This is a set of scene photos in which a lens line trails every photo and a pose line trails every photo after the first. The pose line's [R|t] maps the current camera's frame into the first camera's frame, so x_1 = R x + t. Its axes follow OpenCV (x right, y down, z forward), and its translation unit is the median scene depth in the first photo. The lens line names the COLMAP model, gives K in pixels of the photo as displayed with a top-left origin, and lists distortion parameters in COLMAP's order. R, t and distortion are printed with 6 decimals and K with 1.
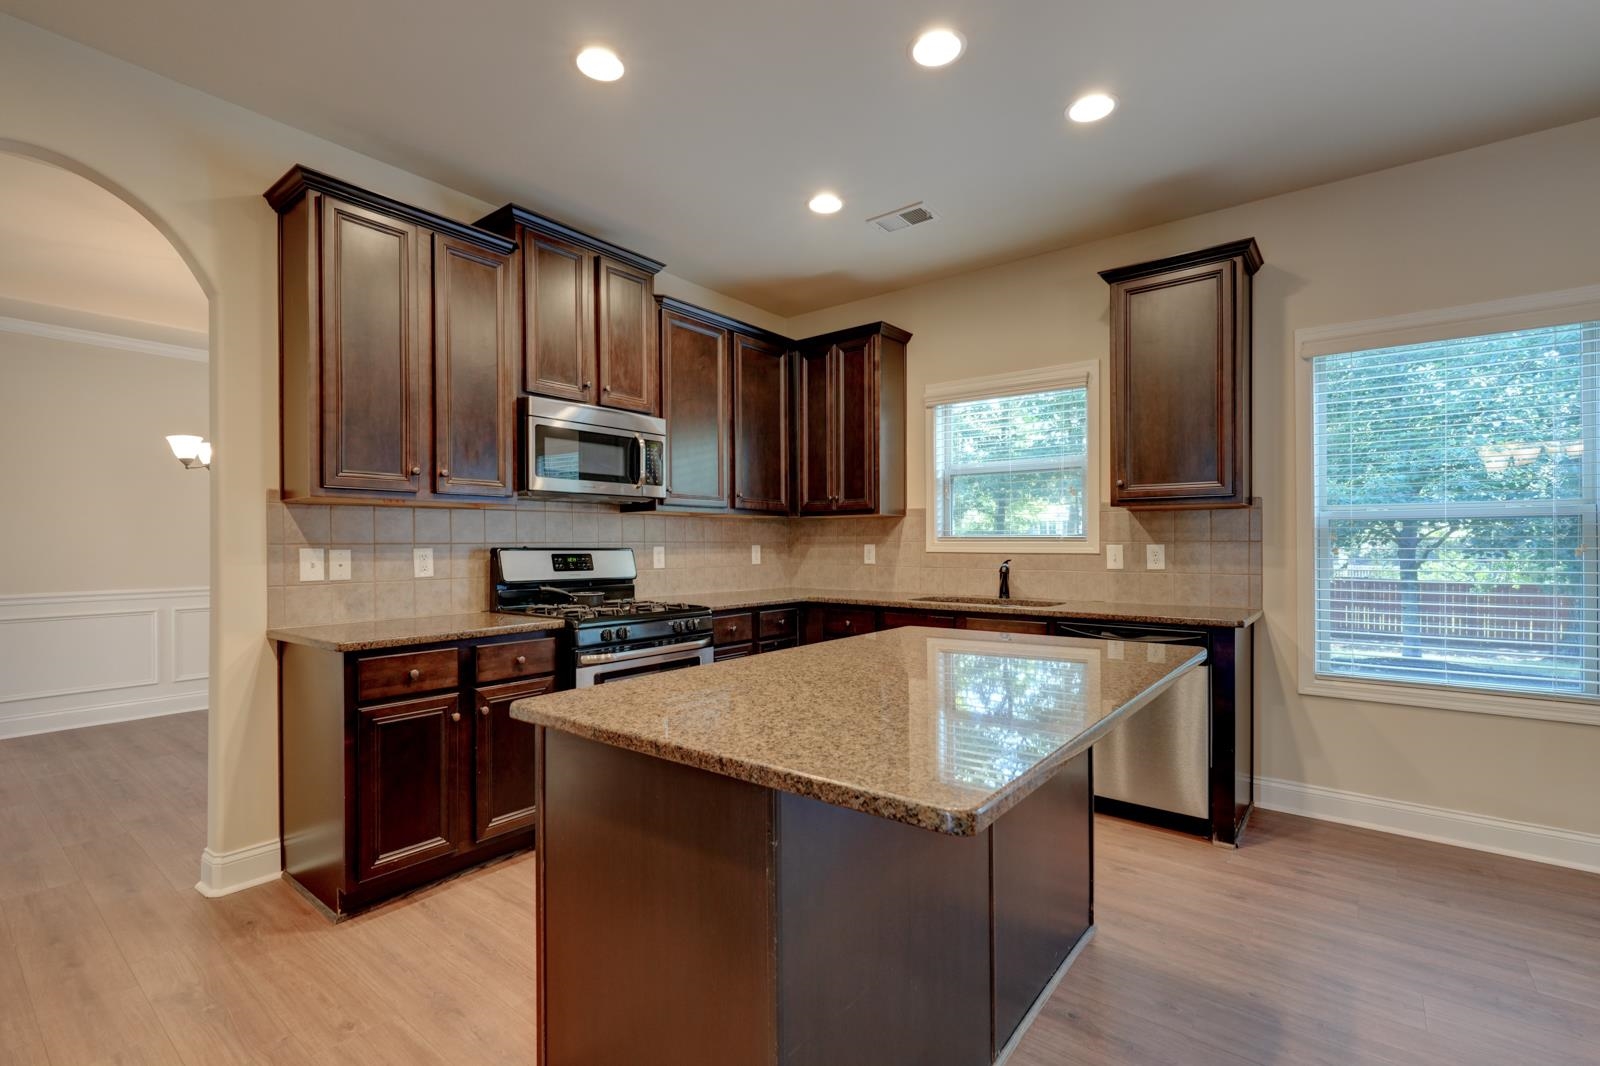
lens RADIAL K [[708.2, 0, 807.2], [0, 708.2, 538.4], [0, 0, 1]] dist [0.002382, 0.000628]
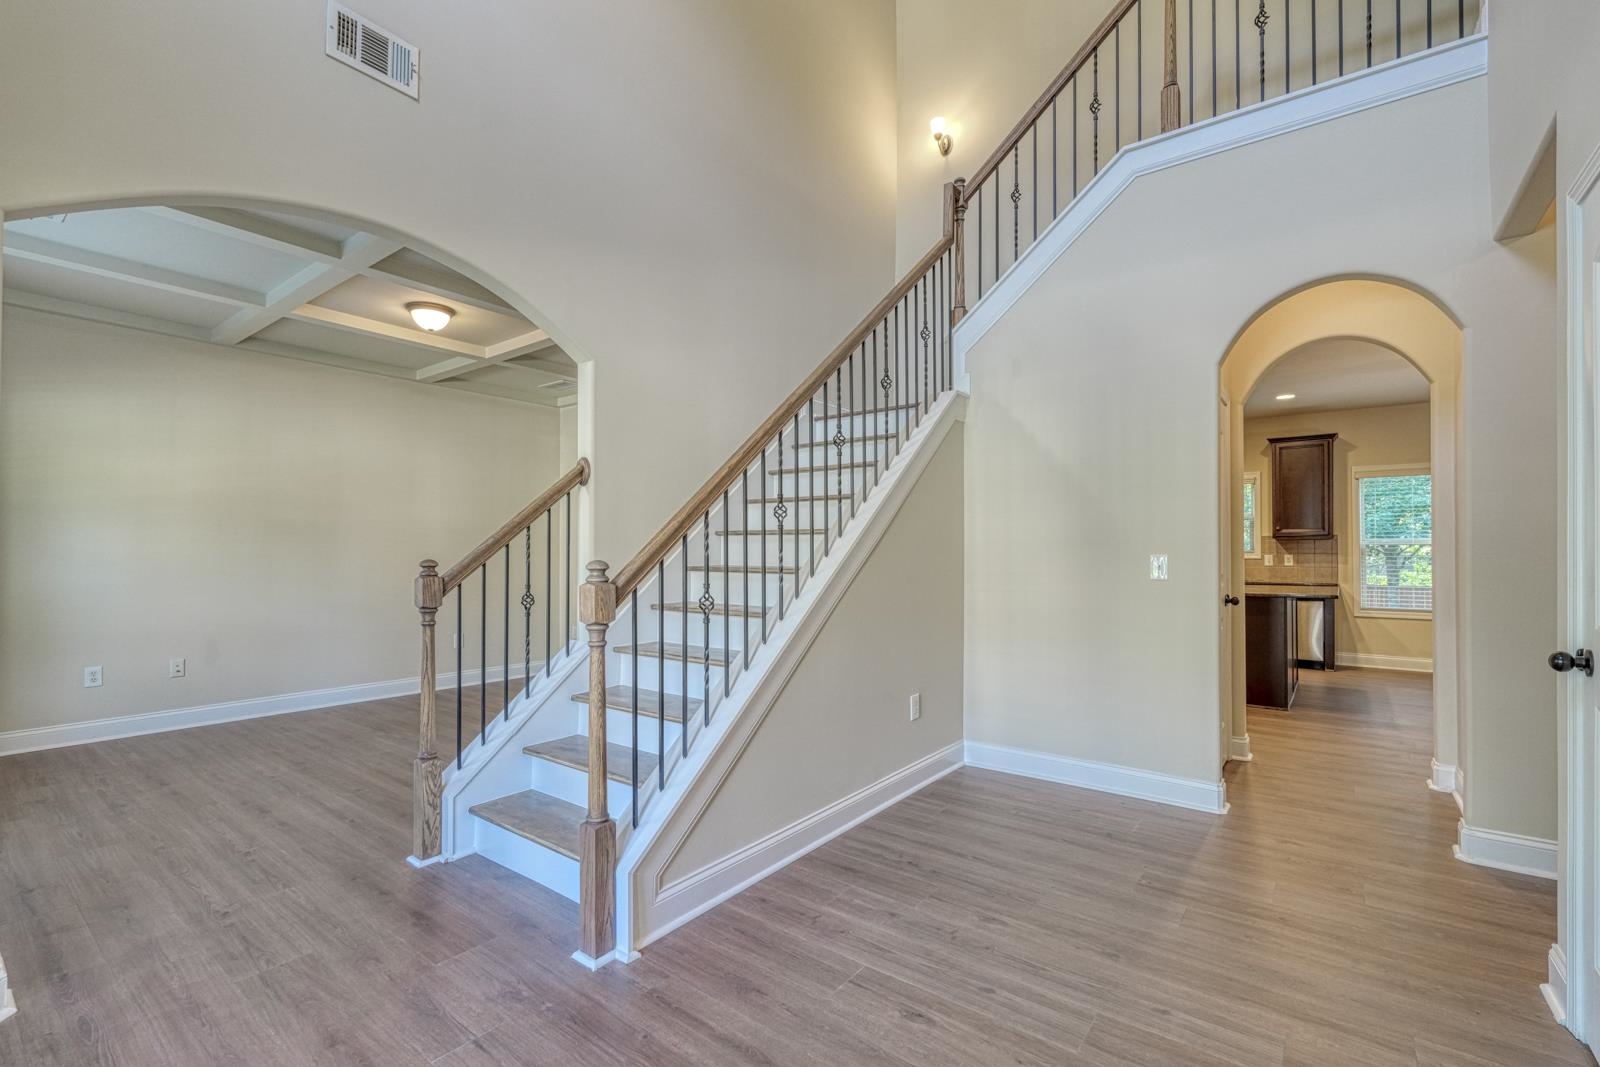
lens RADIAL K [[708.2, 0, 801.5], [0, 708.2, 545.0], [0, 0, 1]] dist [0.002382, 0.000628]
pose [[0.999871, 0.001964, 0.015964, -0.747490], [-0.001718, 0.999880, -0.015368, 0.010170], [-0.015992, 0.015338, 0.999754, -0.844870]]
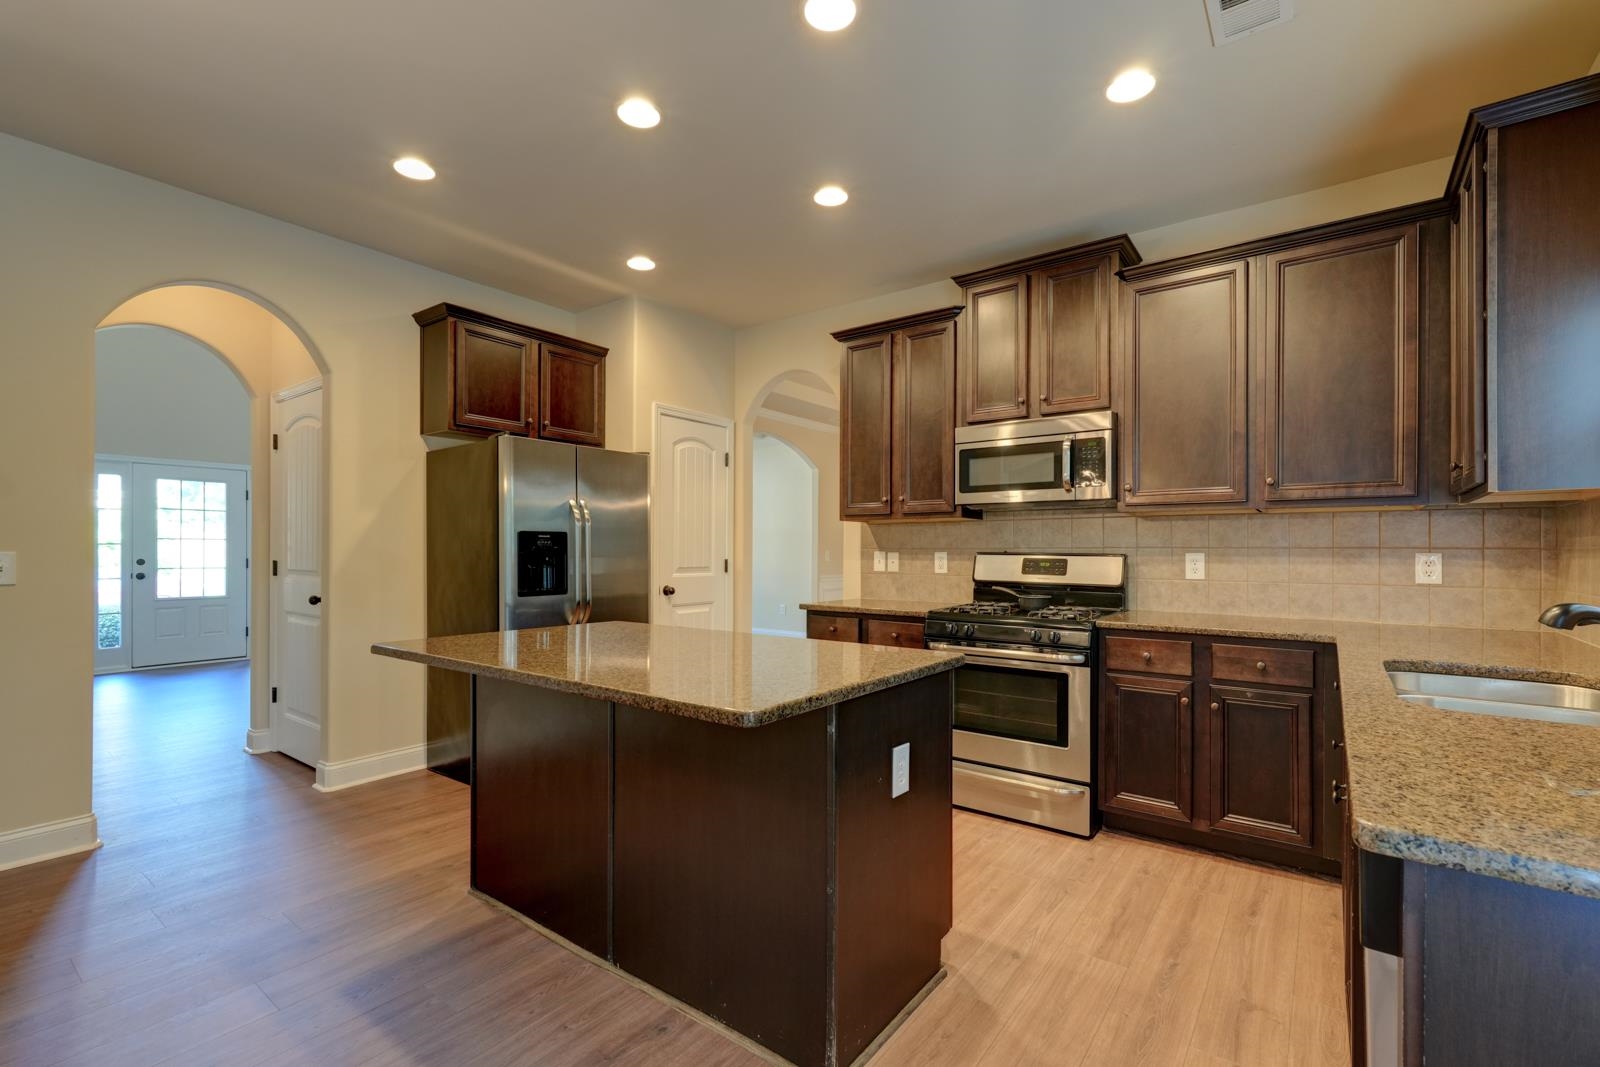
lens RADIAL K [[708.2, 0, 797.3], [0, 708.2, 540.6], [0, 0, 1]] dist [0.002382, 0.000628]
pose [[0.030512, -0.005658, -0.999518, 0.855182], [0.006746, 0.999962, -0.005455, -0.002428], [0.999512, -0.006577, 0.030549, 0.719508]]
